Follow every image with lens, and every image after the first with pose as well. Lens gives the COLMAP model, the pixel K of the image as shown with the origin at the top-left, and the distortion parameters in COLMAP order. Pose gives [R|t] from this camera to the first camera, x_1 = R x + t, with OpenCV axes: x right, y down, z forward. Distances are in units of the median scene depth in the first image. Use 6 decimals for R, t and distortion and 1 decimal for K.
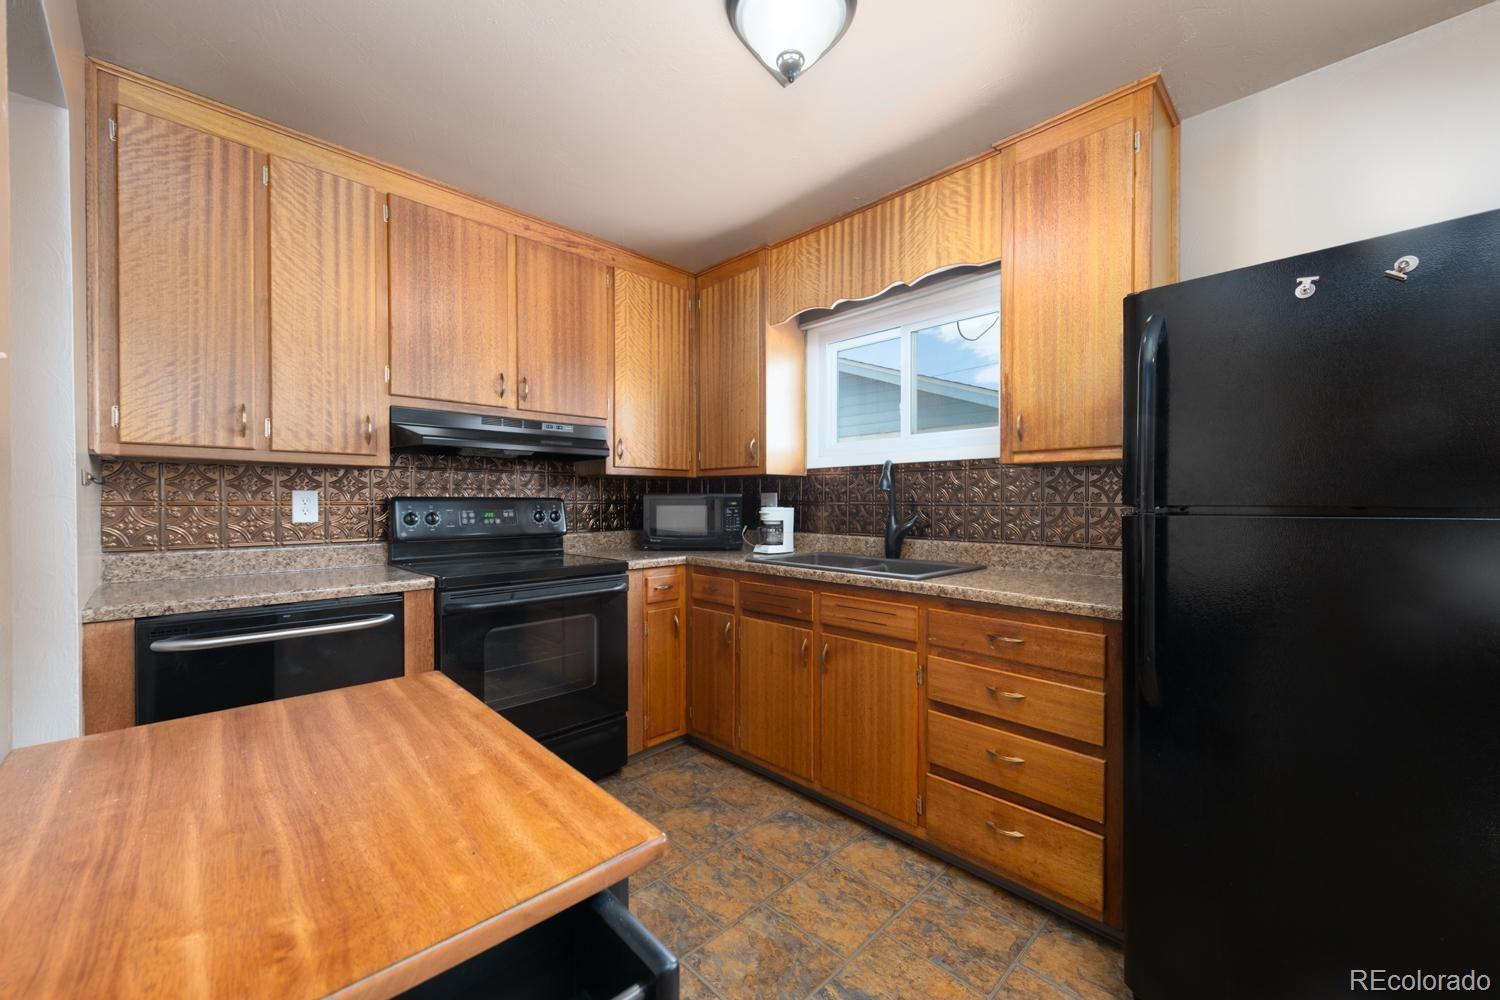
lens RADIAL K [[599.1, 0, 750.7], [0, 599.1, 503.2], [0, 0, 1]] dist [0.009862, -0.000267]
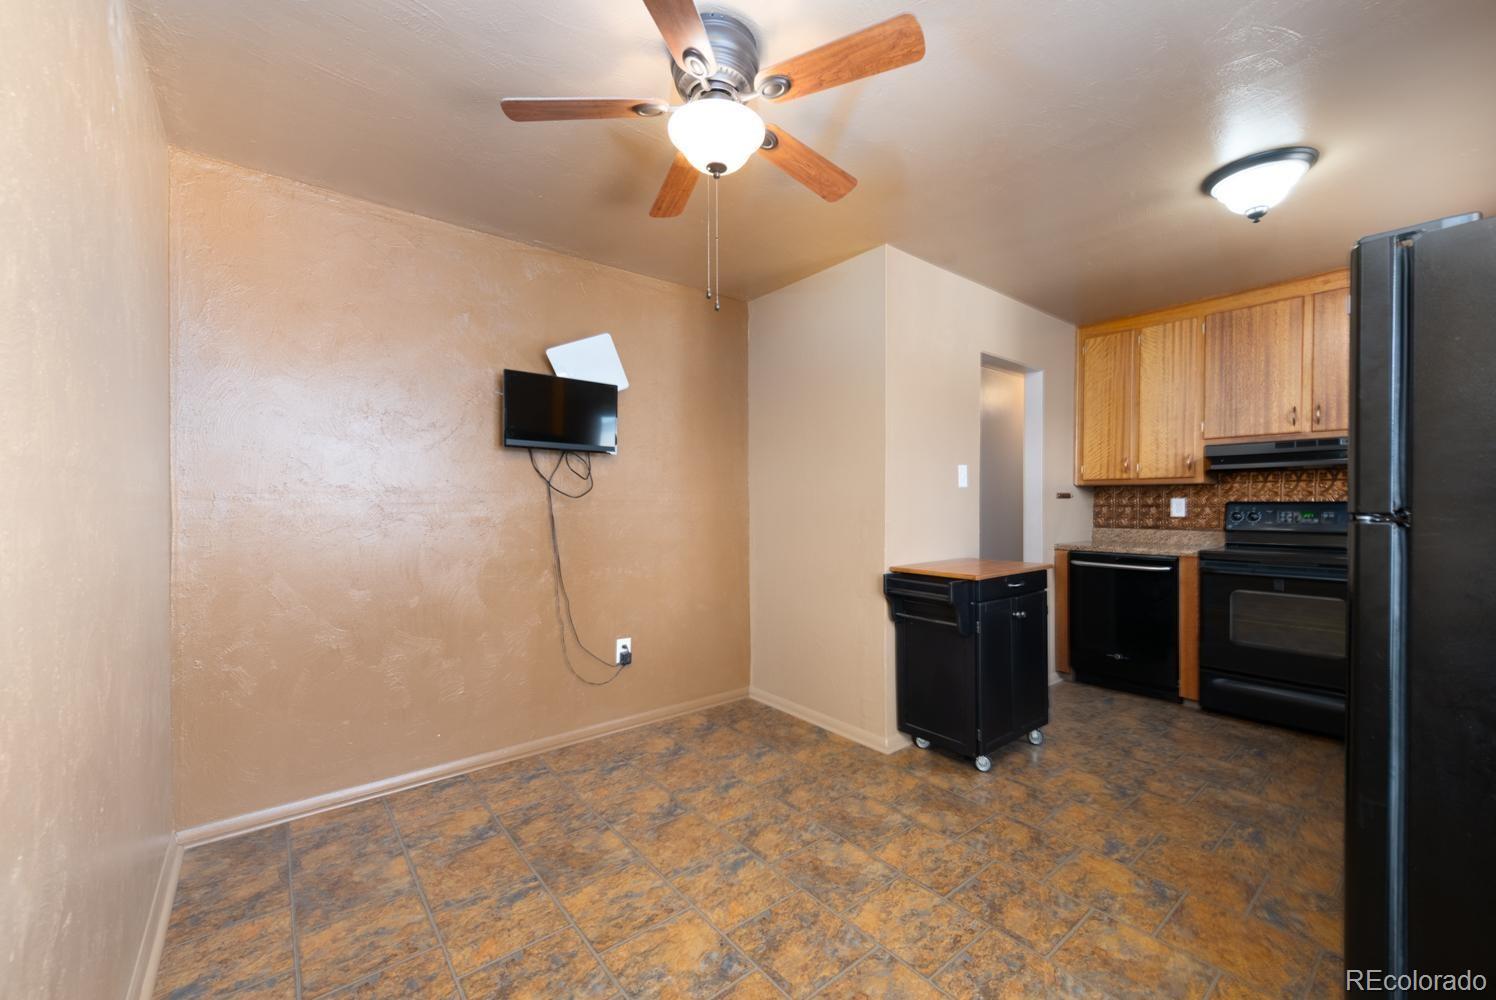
lens RADIAL K [[597.5, 0, 750.6], [0, 597.5, 508.4], [0, 0, 1]] dist [0.009862, -0.000267]
pose [[-0.102926, -0.002440, -0.994686, 1.139636], [-0.010374, 0.999945, -0.001380, 0.022188], [0.994635, 0.010176, -0.102946, -0.049591]]
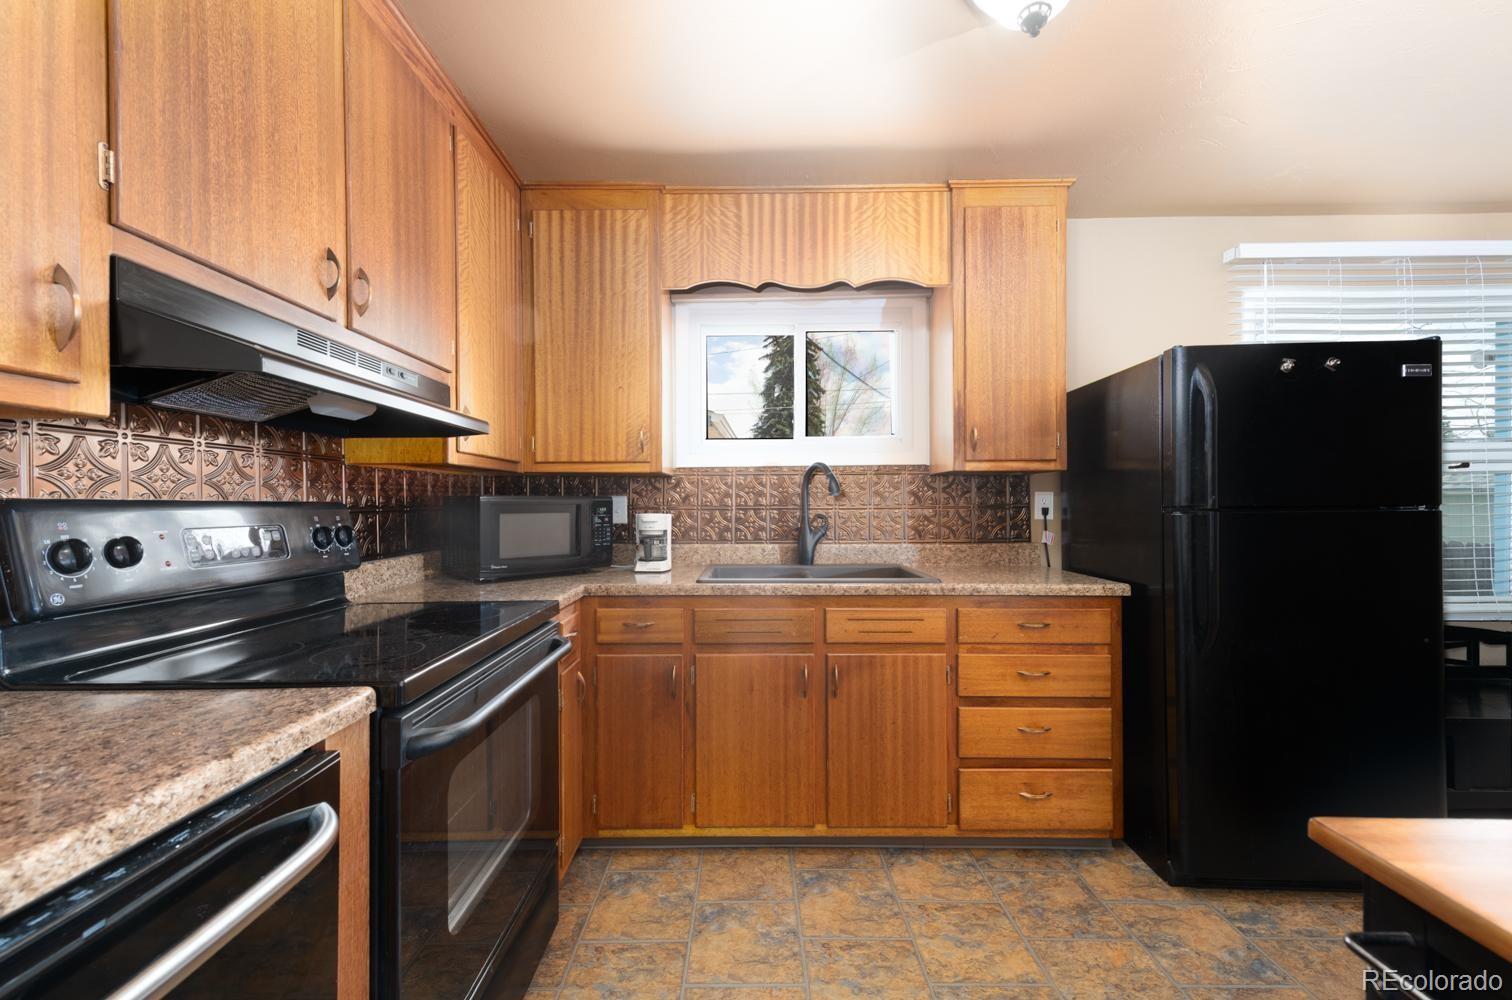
lens RADIAL K [[598.7, 0, 756.8], [0, 598.7, 502.7], [0, 0, 1]] dist [0.012441, -0.000933]
pose [[0.697591, -0.002222, 0.716493, -0.591267], [0.008872, 0.999945, -0.005538, -0.003151], [-0.716442, 0.010220, 0.697572, 0.456607]]
